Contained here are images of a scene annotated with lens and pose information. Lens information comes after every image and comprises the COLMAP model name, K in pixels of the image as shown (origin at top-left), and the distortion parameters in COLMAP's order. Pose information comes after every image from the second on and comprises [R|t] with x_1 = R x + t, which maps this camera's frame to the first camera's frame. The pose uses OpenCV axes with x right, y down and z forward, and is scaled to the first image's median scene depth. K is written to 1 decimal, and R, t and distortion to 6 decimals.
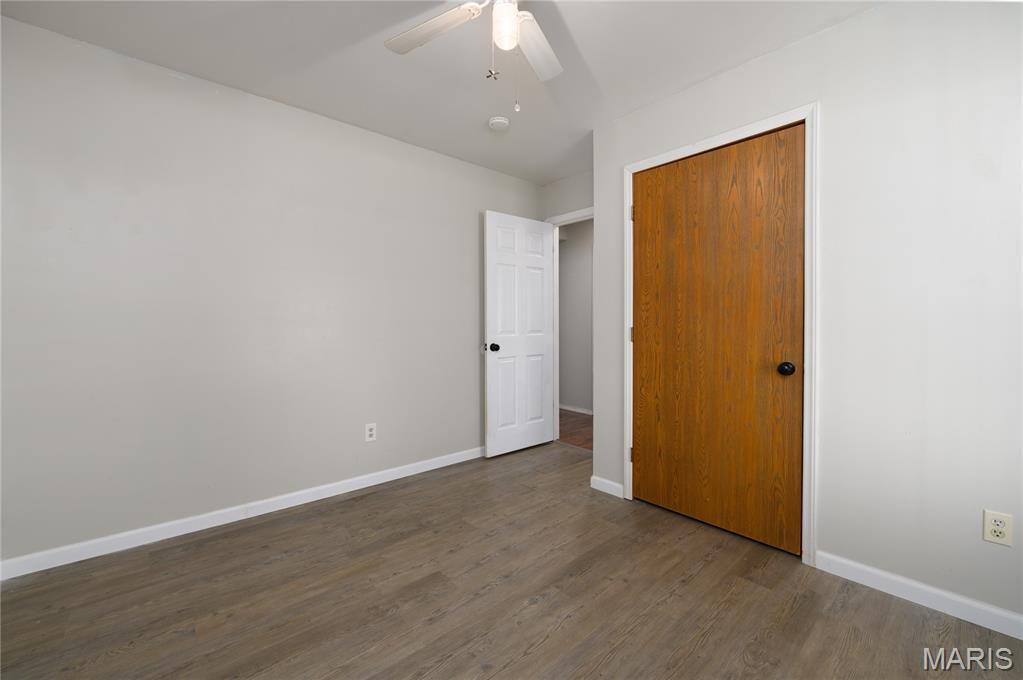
lens RADIAL K [[420.1, 0, 511.5], [0, 420.1, 340.0], [0, 0, 1]] dist [0.000119, -0.000036]
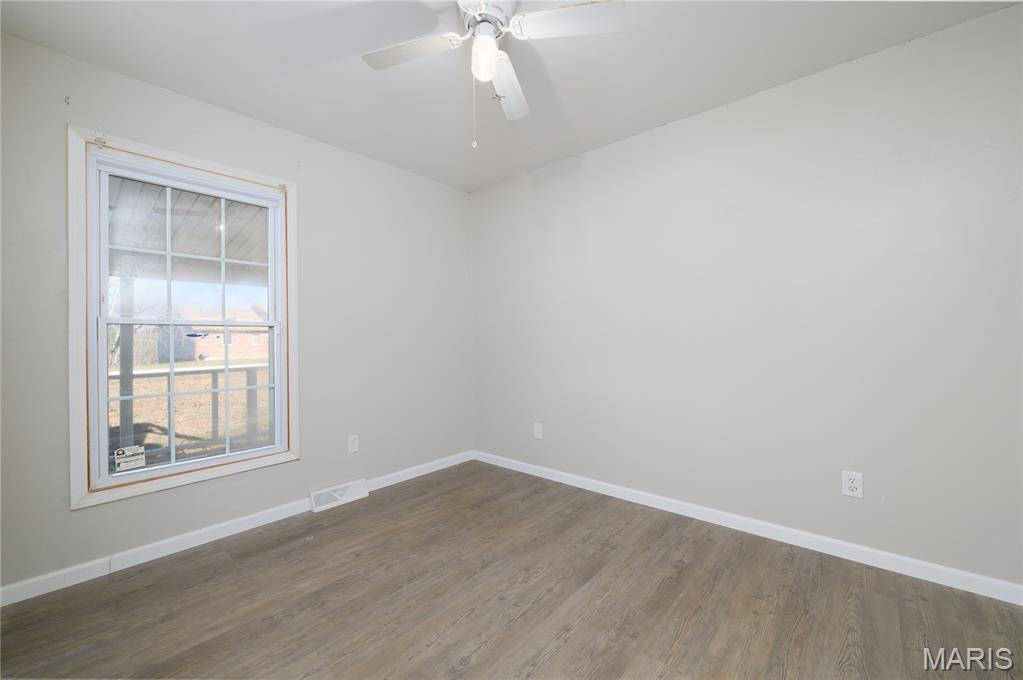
lens RADIAL K [[420.1, 0, 511.5], [0, 420.1, 340.0], [0, 0, 1]] dist [0.000119, -0.000036]
pose [[-0.990064, 0.013917, -0.139929, 0.073644], [0.008322, 0.999145, 0.040490, -0.074787], [0.140373, 0.038923, -0.989333, 1.952023]]
